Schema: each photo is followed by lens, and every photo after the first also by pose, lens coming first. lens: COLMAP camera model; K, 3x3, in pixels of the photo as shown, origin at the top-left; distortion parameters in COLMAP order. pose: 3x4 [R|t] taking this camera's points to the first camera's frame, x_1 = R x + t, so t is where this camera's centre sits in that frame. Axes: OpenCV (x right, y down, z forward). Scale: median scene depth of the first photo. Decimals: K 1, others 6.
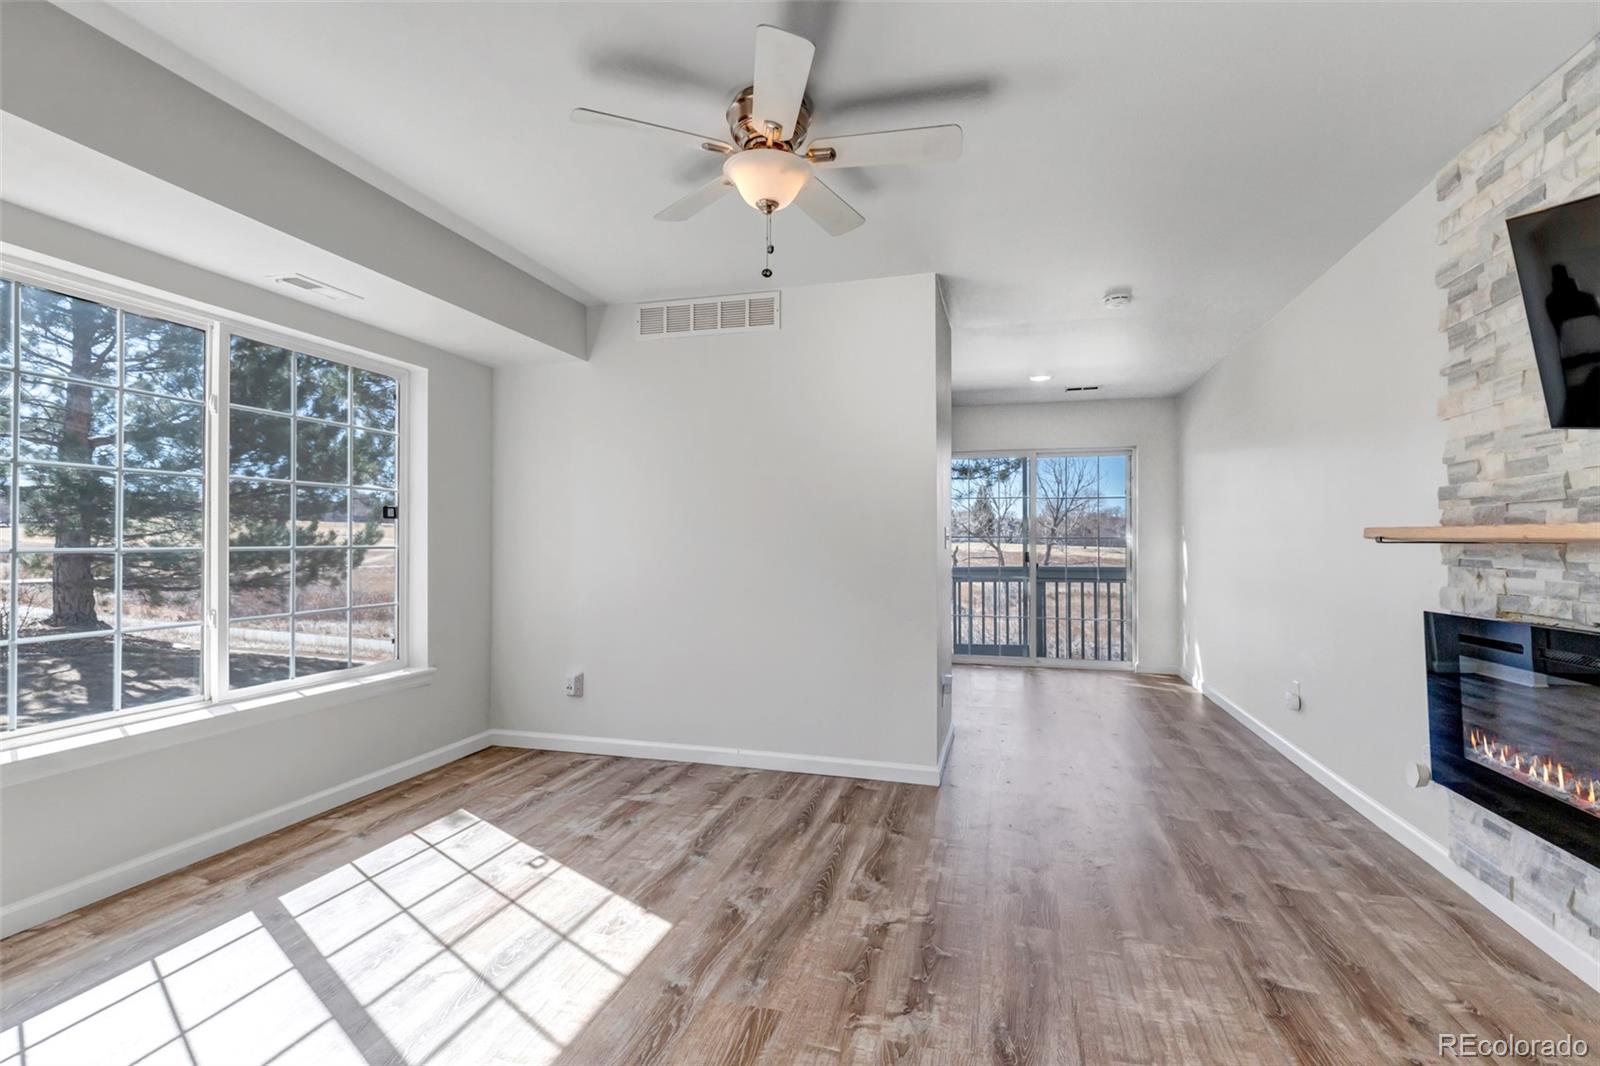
lens RADIAL K [[733.6, 0, 796.7], [0, 733.6, 531.7], [0, 0, 1]] dist [0.006102, -0.000794]
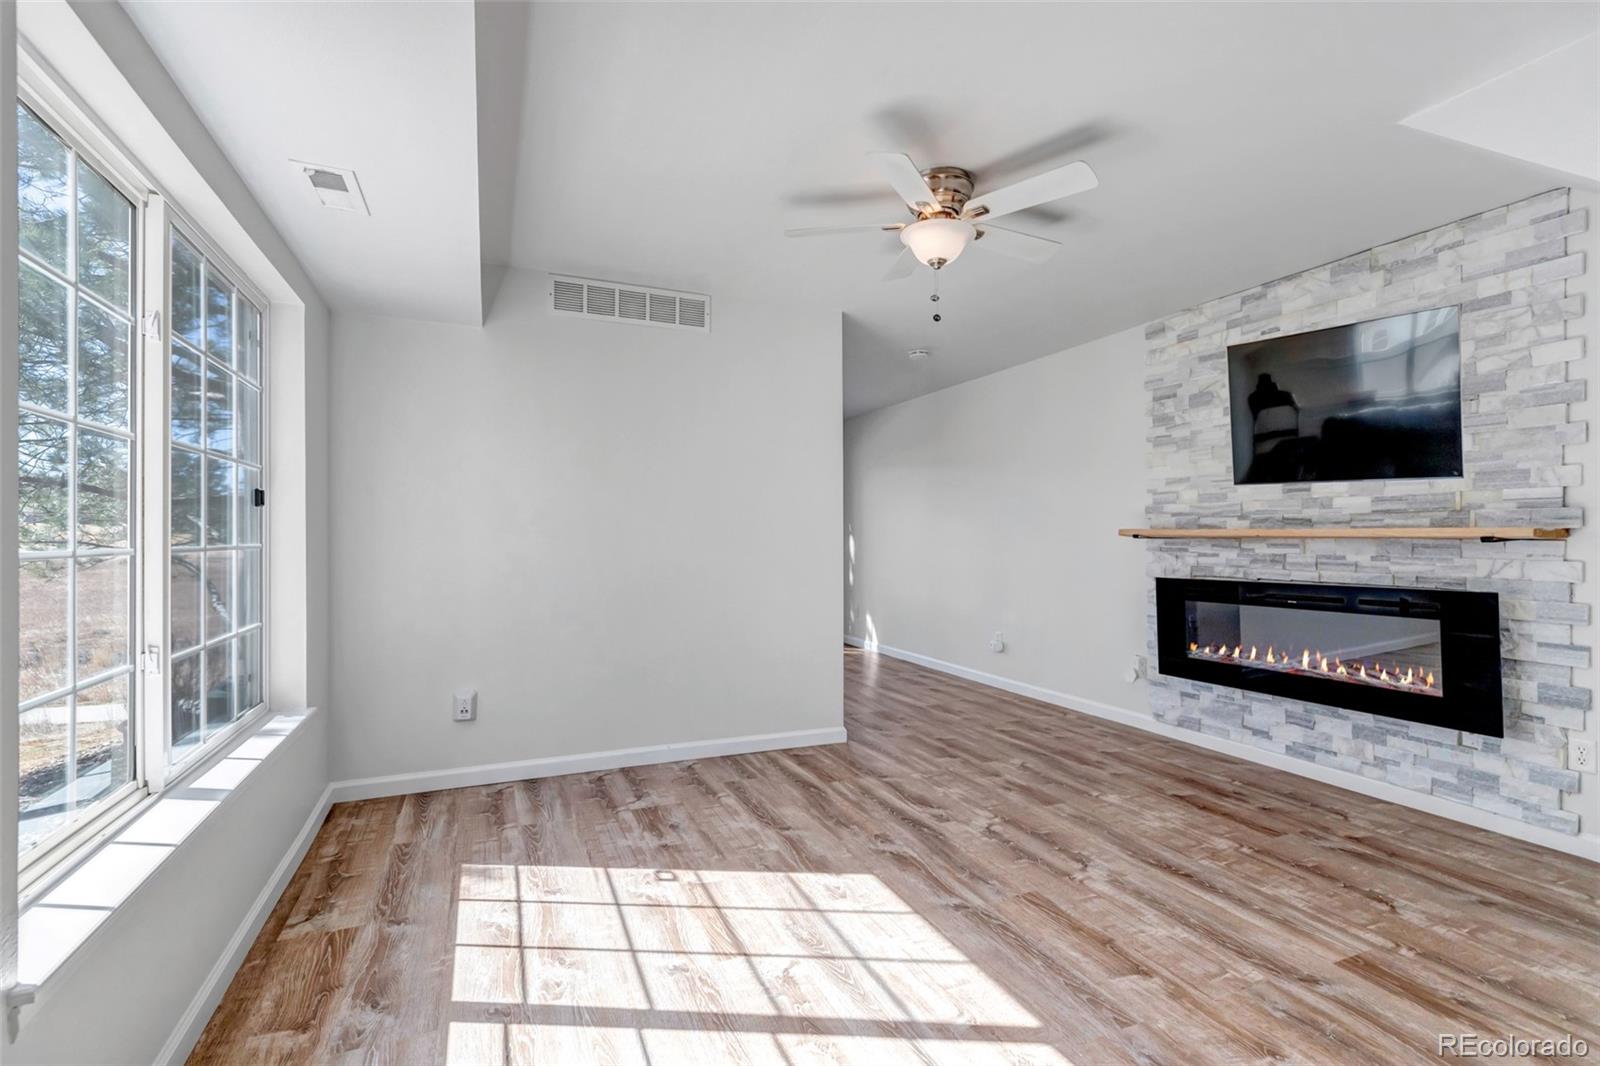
lens RADIAL K [[733.6, 0, 792.2], [0, 733.6, 531.9], [0, 0, 1]] dist [0.006102, -0.000794]
pose [[0.783524, 0.003463, 0.621352, -0.876920], [-0.008347, 0.999953, 0.004953, -0.001025], [-0.621306, -0.009067, 0.783516, 0.172537]]
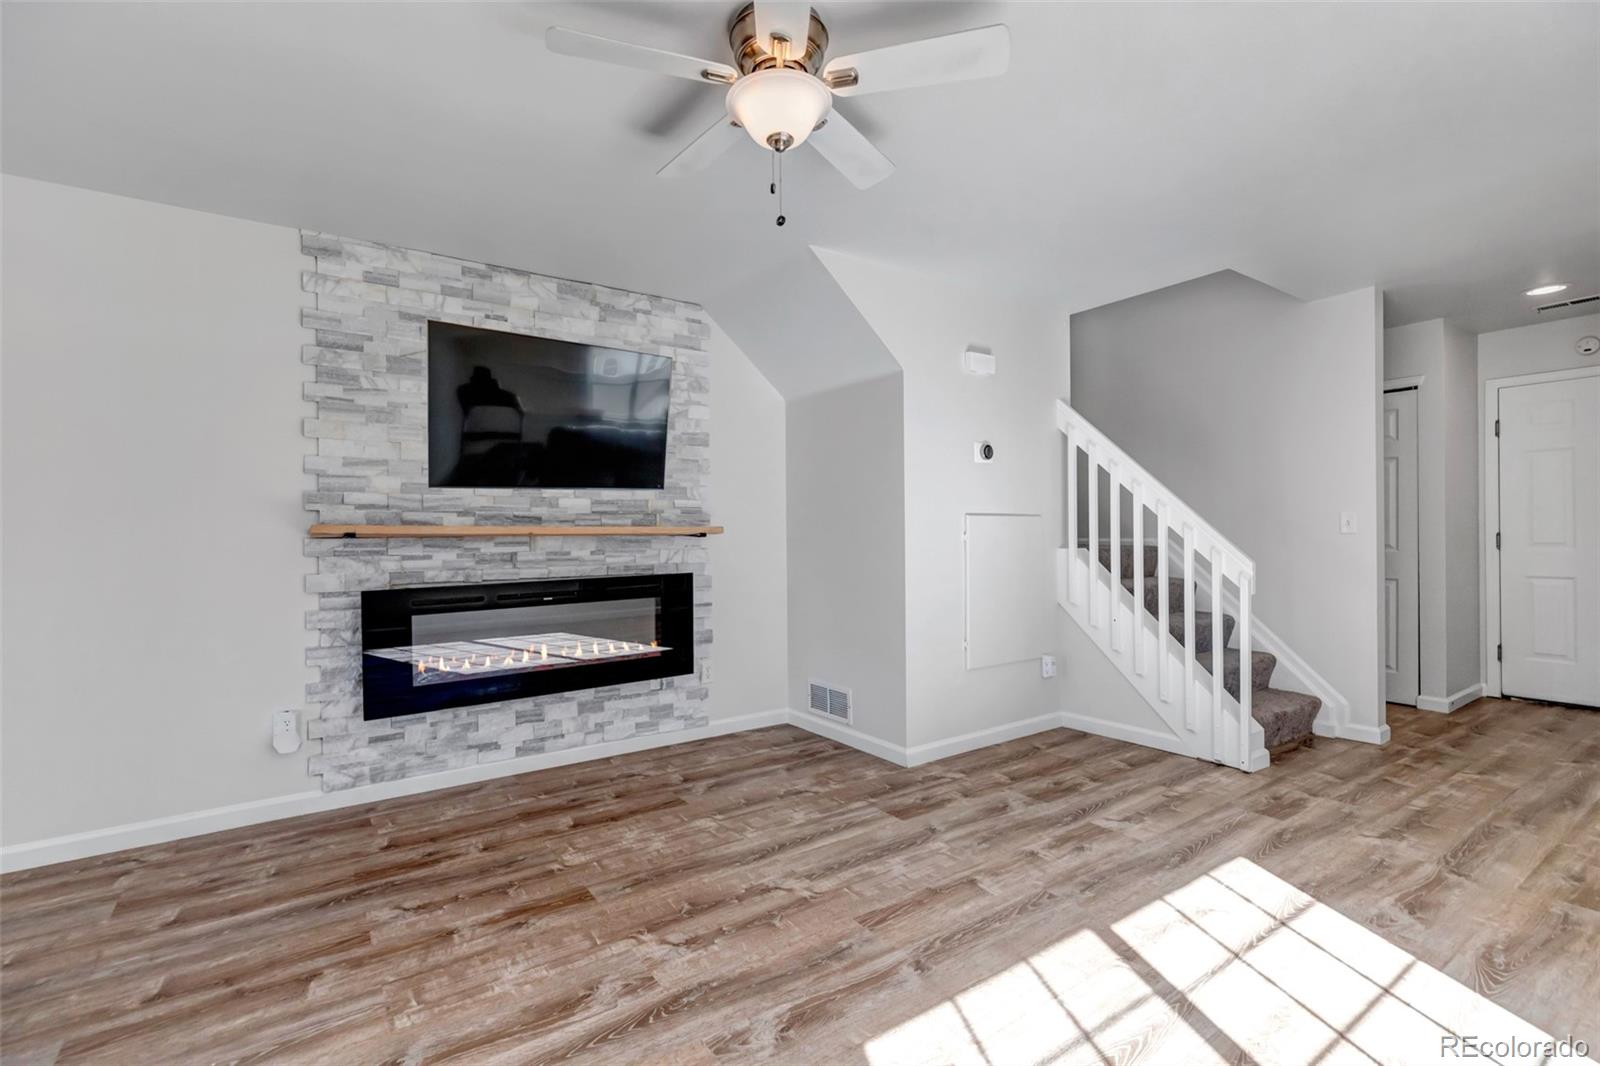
lens RADIAL K [[733.6, 0, 804.5], [0, 733.6, 531.3], [0, 0, 1]] dist [0.006102, -0.000794]
pose [[-0.774407, 0.007042, 0.632649, -0.537401], [-0.001127, 0.999921, -0.012509, 0.018389], [-0.632687, -0.010399, -0.774338, 1.467734]]
